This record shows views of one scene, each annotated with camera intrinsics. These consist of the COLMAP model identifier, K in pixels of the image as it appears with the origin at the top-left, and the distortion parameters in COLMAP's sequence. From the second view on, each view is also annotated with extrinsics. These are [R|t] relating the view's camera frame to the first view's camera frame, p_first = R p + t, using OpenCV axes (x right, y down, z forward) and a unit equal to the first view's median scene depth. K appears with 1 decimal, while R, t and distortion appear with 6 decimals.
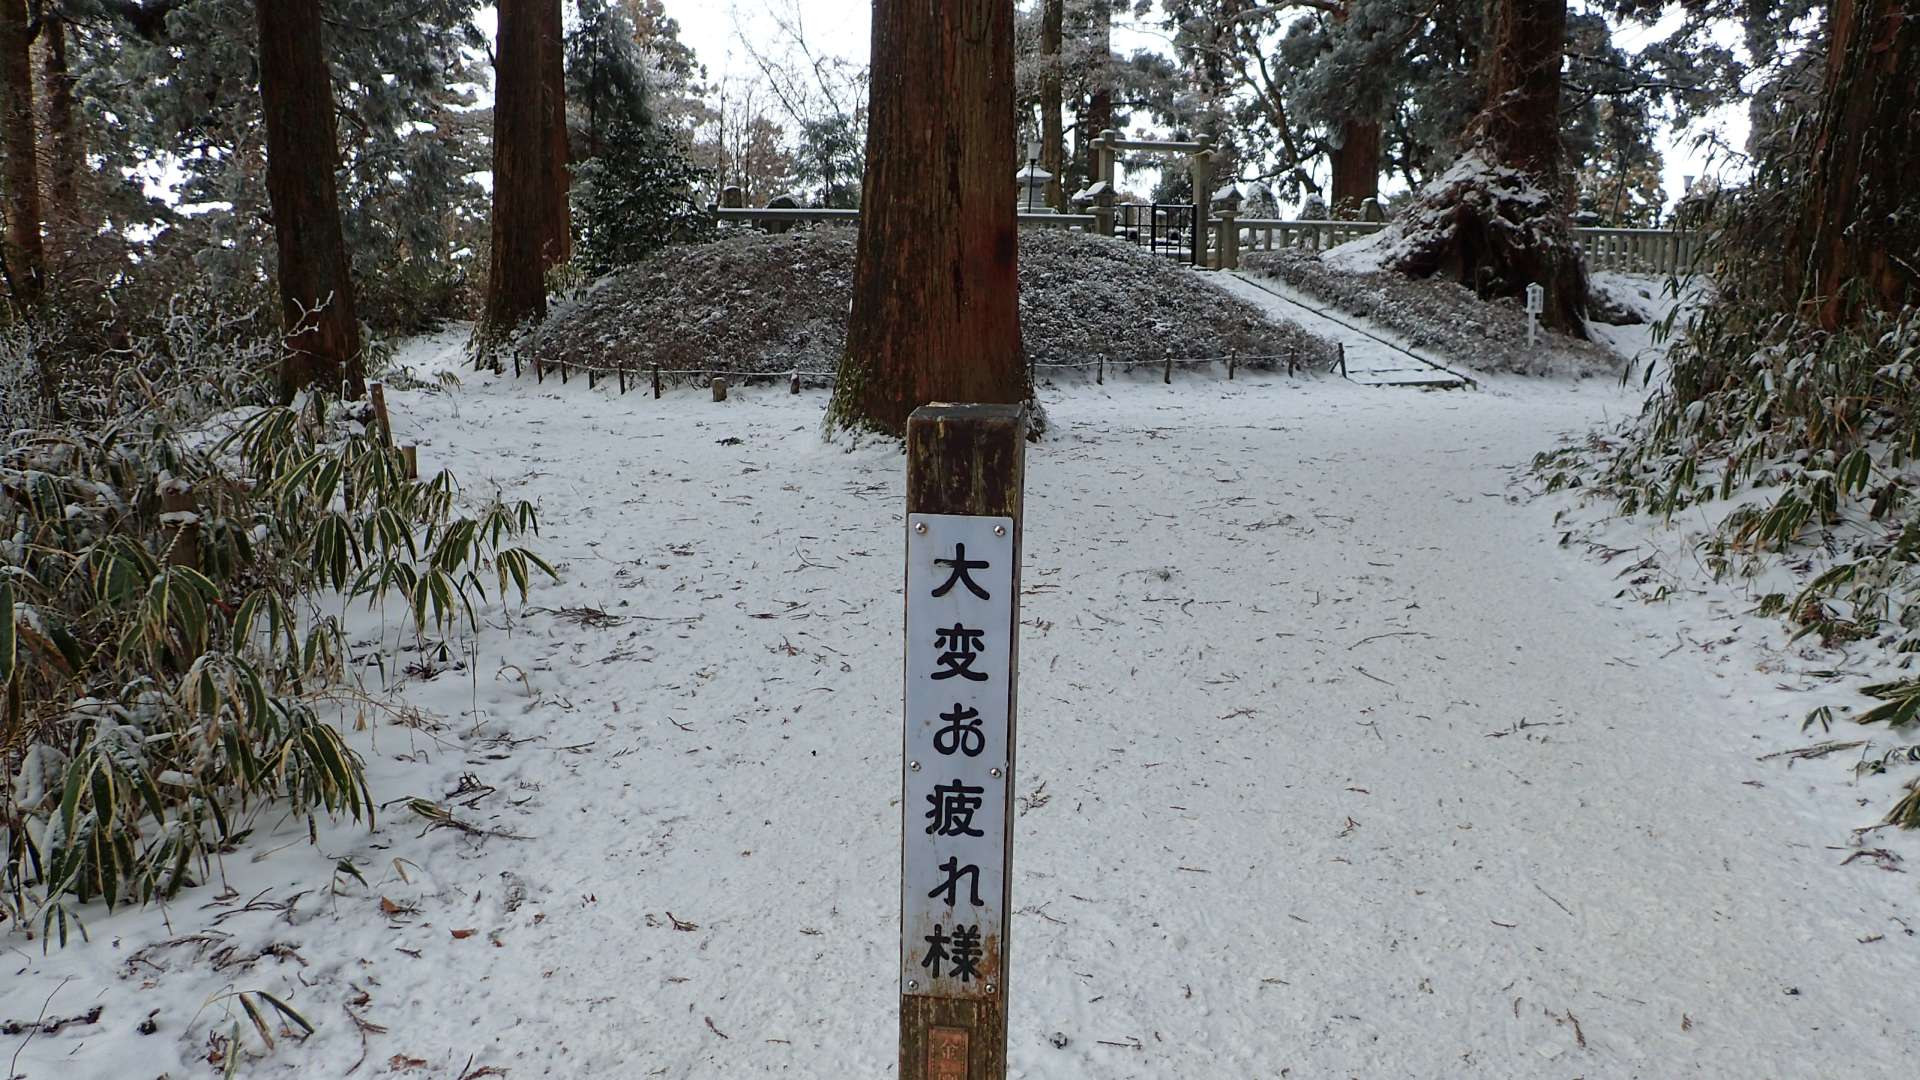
lens RADIAL K [[1428.5, 0, 969.9], [0, 1428.5, 515.2], [0, 0, 1]] dist [0.011002, -0.001894]
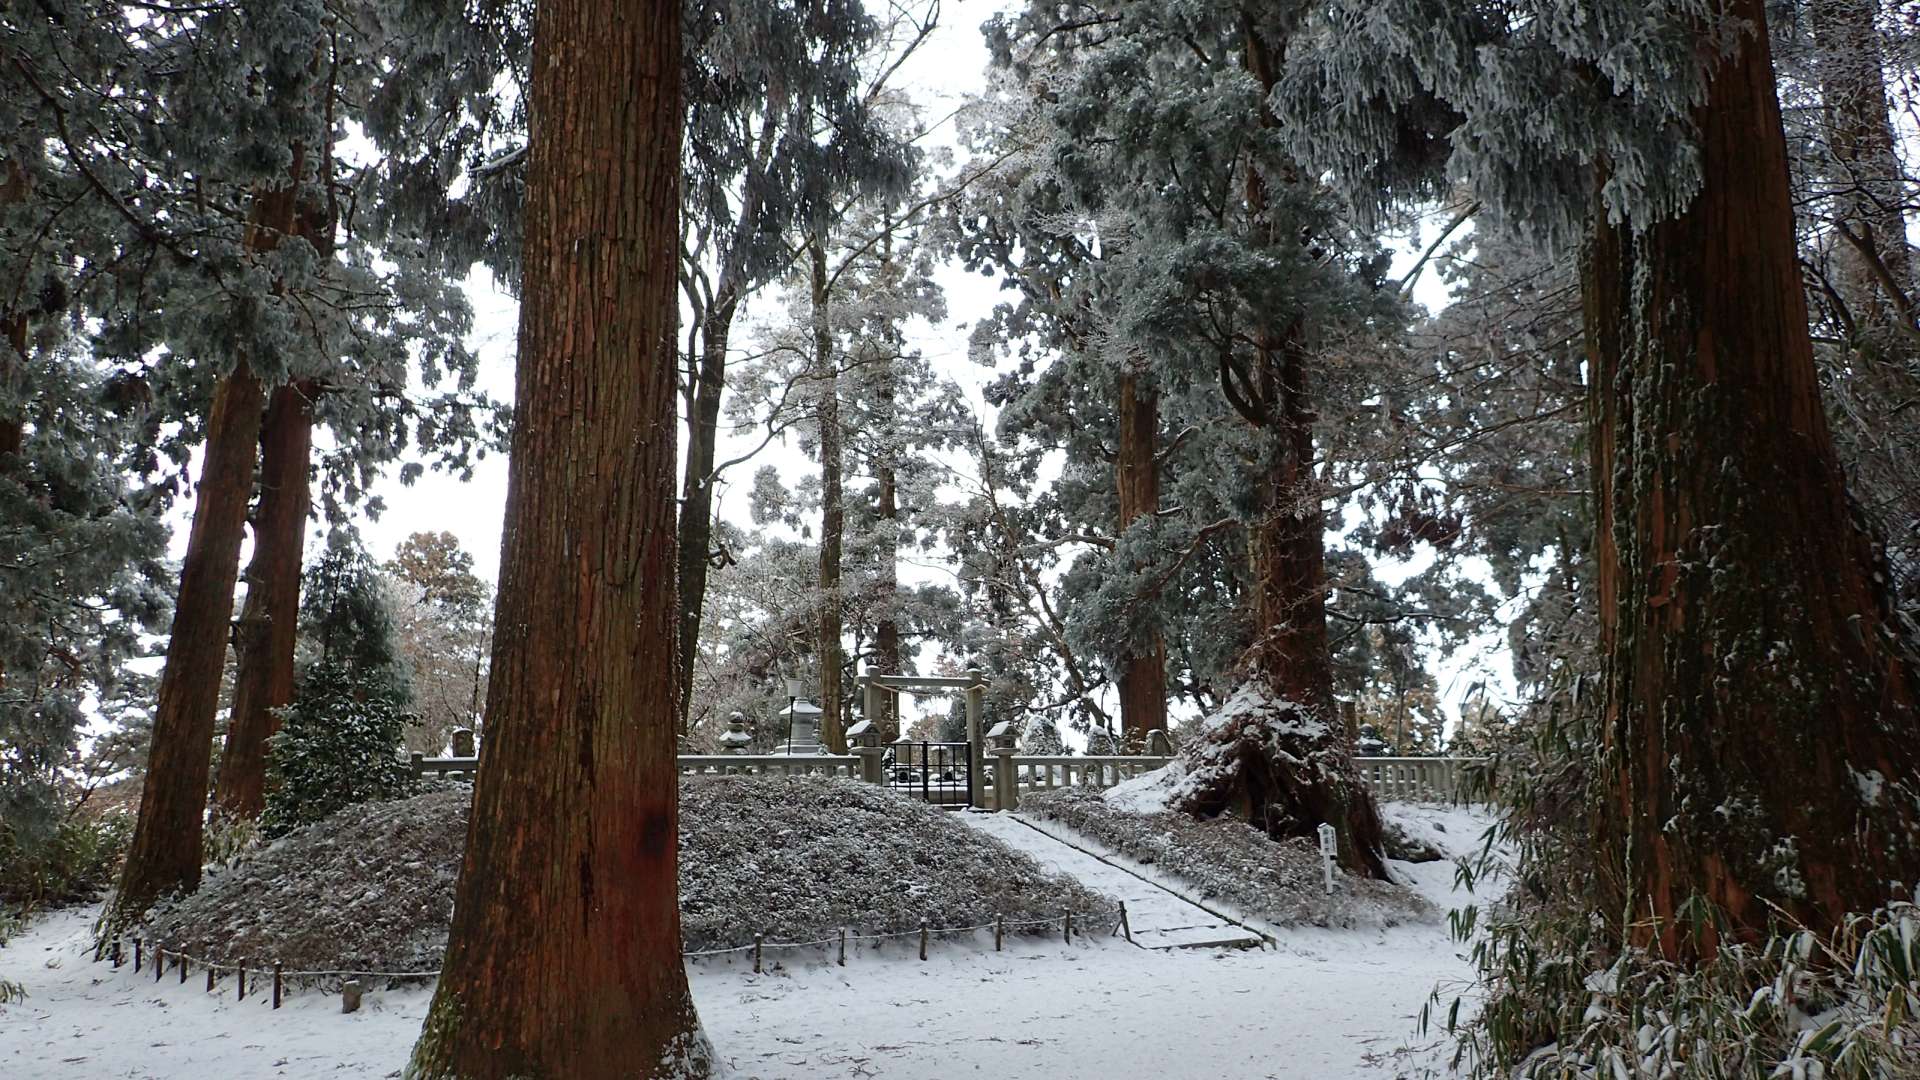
lens RADIAL K [[1428.5, 0, 973.6], [0, 1428.5, 524.6], [0, 0, 1]] dist [0.011002, -0.001894]
pose [[0.991952, 0.004014, 0.126549, 0.063578], [0.039976, 0.938442, -0.343115, -0.045005], [-0.120137, 0.345413, 0.930729, 0.120741]]
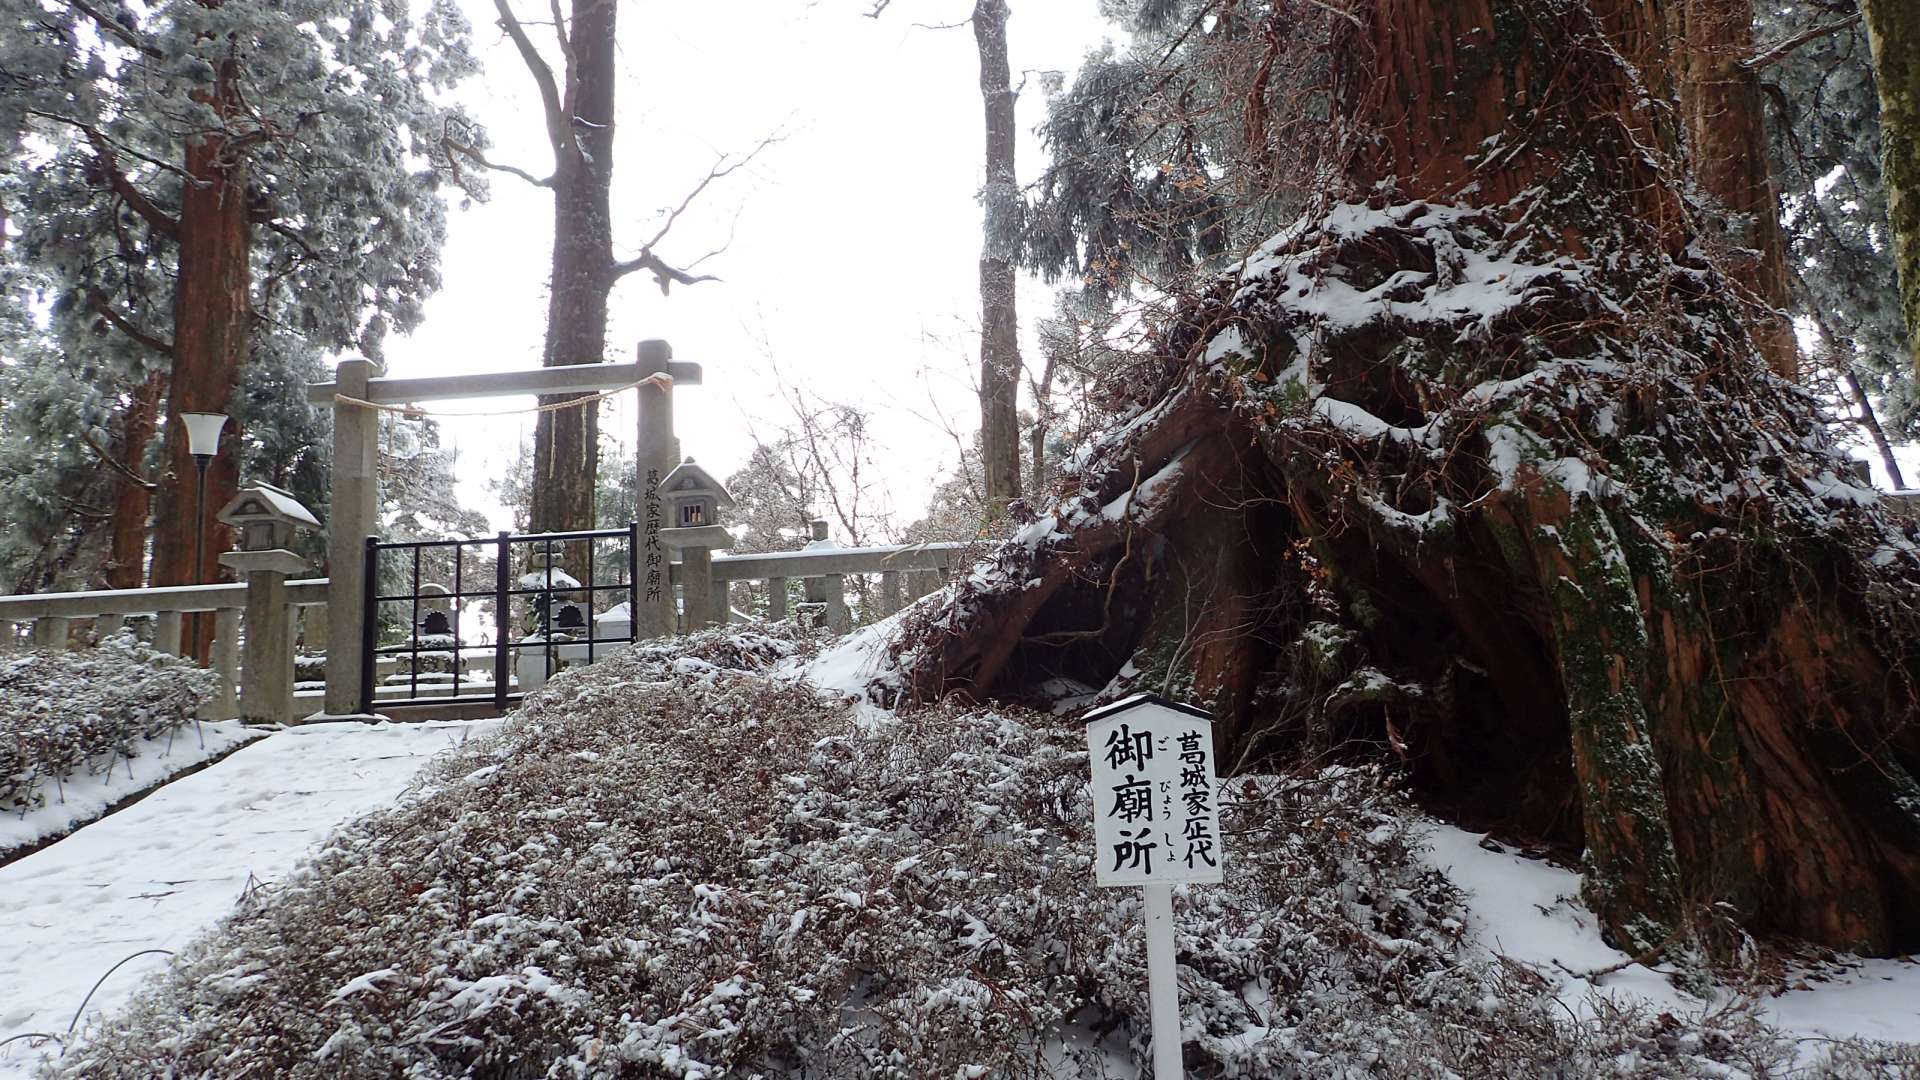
lens RADIAL K [[1428.5, 0, 957.8], [0, 1428.5, 535.2], [0, 0, 1]] dist [0.011002, -0.001894]
pose [[0.875331, -0.115823, -0.469447, 0.607611], [-0.023544, 0.959525, -0.280636, -0.179454], [0.482950, 0.256702, 0.837176, 1.139023]]
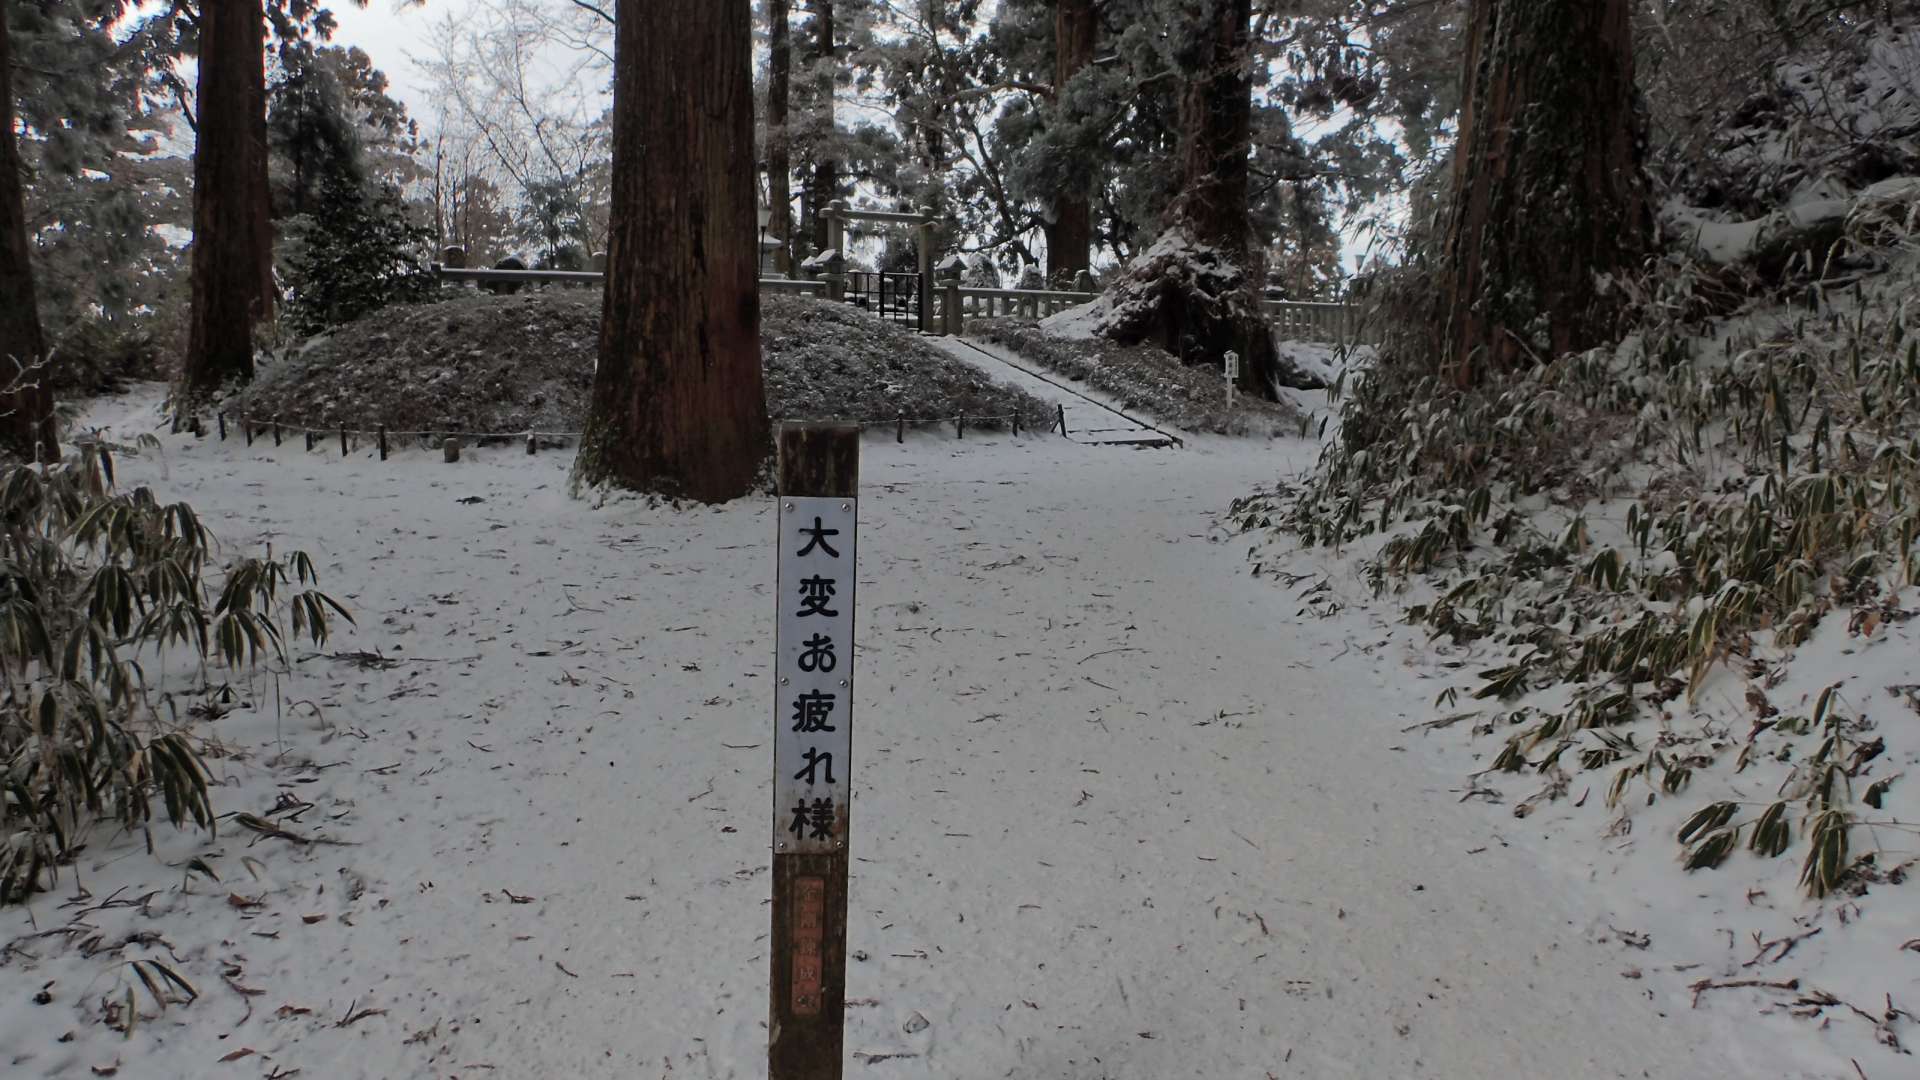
lens RADIAL K [[1428.5, 0, 966.9], [0, 1428.5, 515.7], [0, 0, 1]] dist [0.011002, -0.001894]
pose [[0.982321, -0.014028, 0.186679, -0.010131], [0.022284, 0.998861, -0.042199, 0.006544], [-0.185874, 0.045613, 0.981514, -0.033000]]
